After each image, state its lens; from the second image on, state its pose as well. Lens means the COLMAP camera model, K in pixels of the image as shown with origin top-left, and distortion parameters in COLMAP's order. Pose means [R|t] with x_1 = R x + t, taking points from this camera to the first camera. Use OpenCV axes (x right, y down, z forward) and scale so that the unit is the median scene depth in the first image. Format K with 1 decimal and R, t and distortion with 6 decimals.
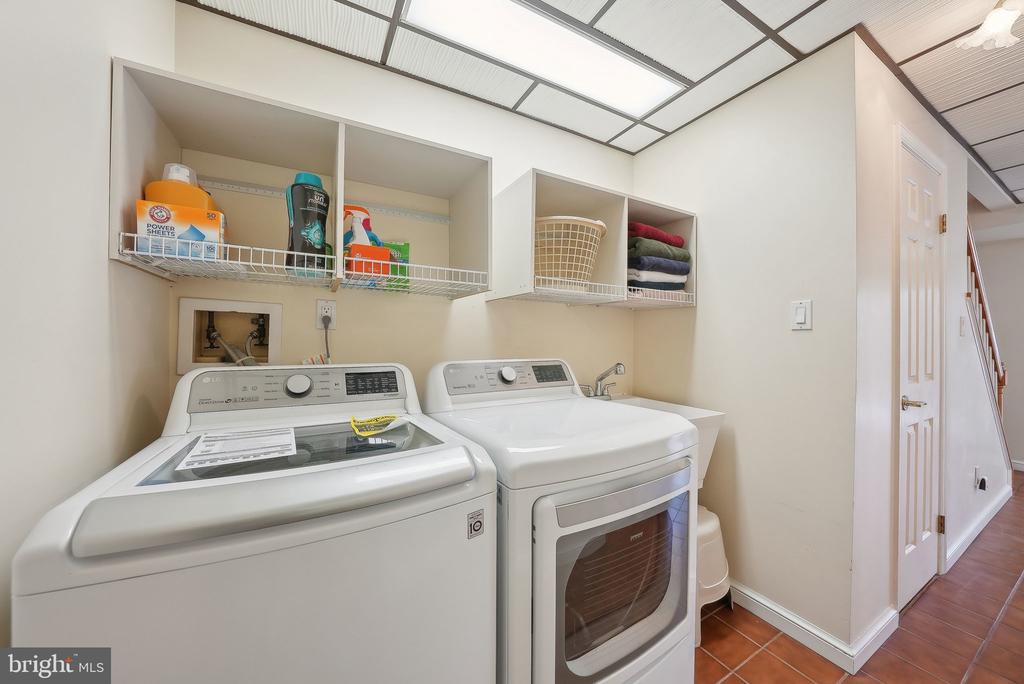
lens RADIAL K [[356.4, 0, 501.4], [0, 356.4, 343.0], [0, 0, 1]] dist [-0.008991, 0.000744]
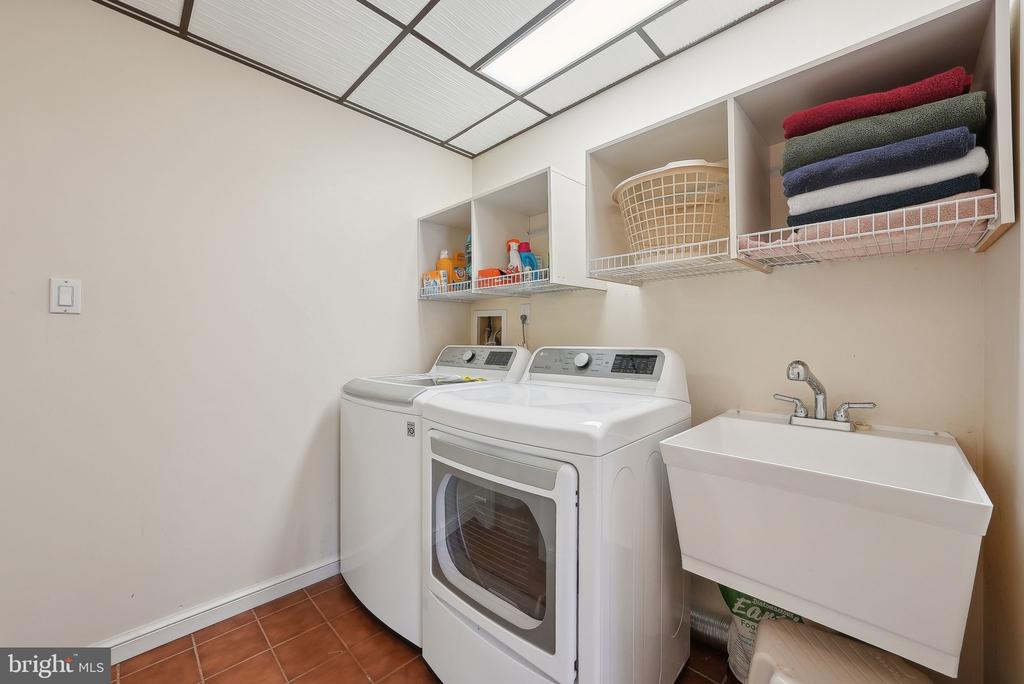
lens RADIAL K [[385.6, 0, 503.3], [0, 385.6, 338.7], [0, 0, 1]] dist [-0.000857, -0.000154]
pose [[0.298414, -0.007214, -0.954409, 1.083640], [-0.004175, 0.999952, -0.008863, 0.039514], [0.954427, 0.006629, 0.298370, 0.488985]]
